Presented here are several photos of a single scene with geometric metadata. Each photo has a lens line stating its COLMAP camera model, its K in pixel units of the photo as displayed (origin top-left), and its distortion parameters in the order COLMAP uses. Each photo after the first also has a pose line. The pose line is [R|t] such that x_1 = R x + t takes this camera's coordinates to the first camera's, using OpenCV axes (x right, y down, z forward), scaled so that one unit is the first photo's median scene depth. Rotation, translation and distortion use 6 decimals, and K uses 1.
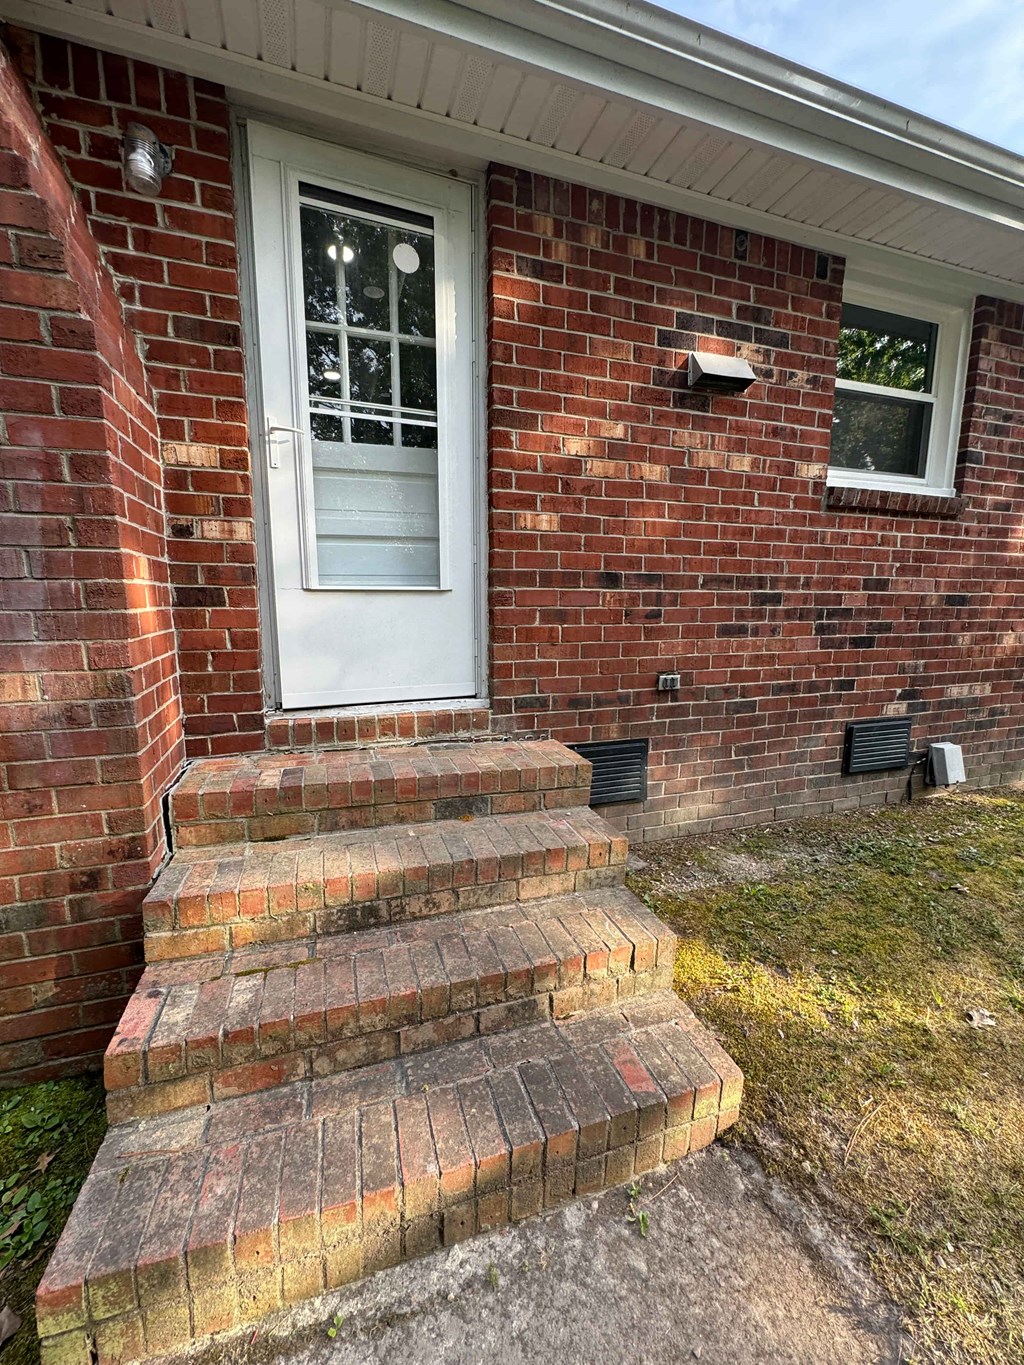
lens RADIAL K [[545.9, 0, 511.8], [0, 545.9, 682.7], [0, 0, 1]] dist [-0.005217, 0.000877]
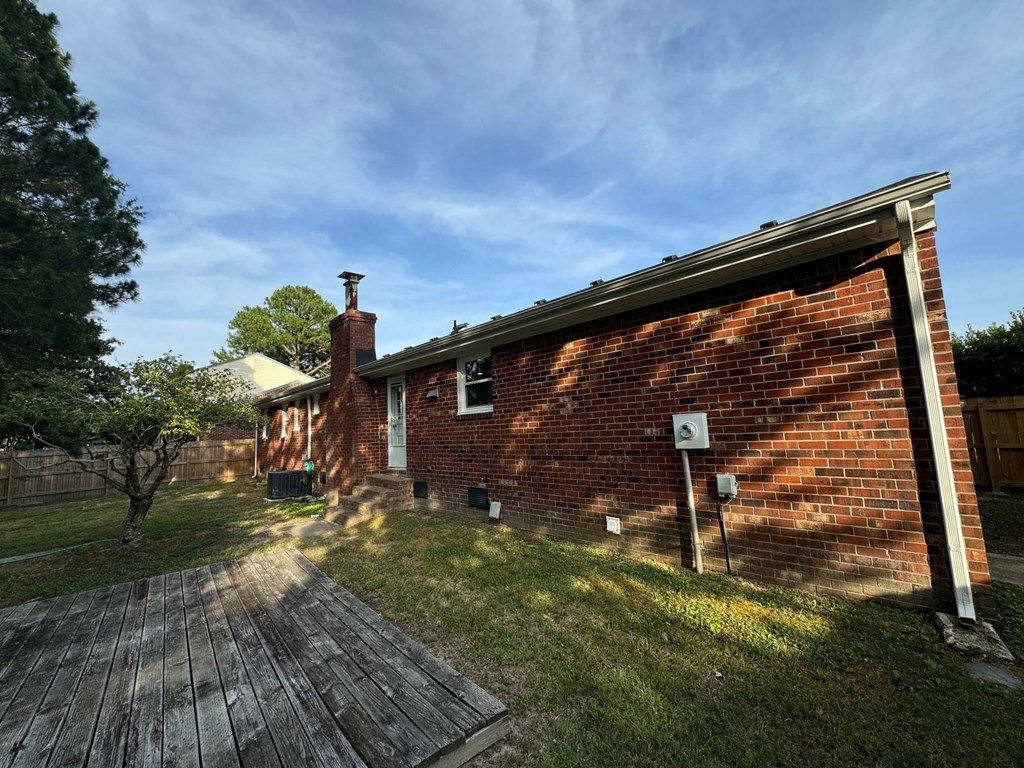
lens RADIAL K [[409.6, 0, 514.7], [0, 409.6, 384.2], [0, 0, 1]] dist [-0.005217, 0.000877]
pose [[0.417854, -0.125143, -0.899854, 2.979273], [-0.085033, 0.980733, -0.175877, -0.116051], [0.904526, 0.150008, 0.399162, 0.239570]]
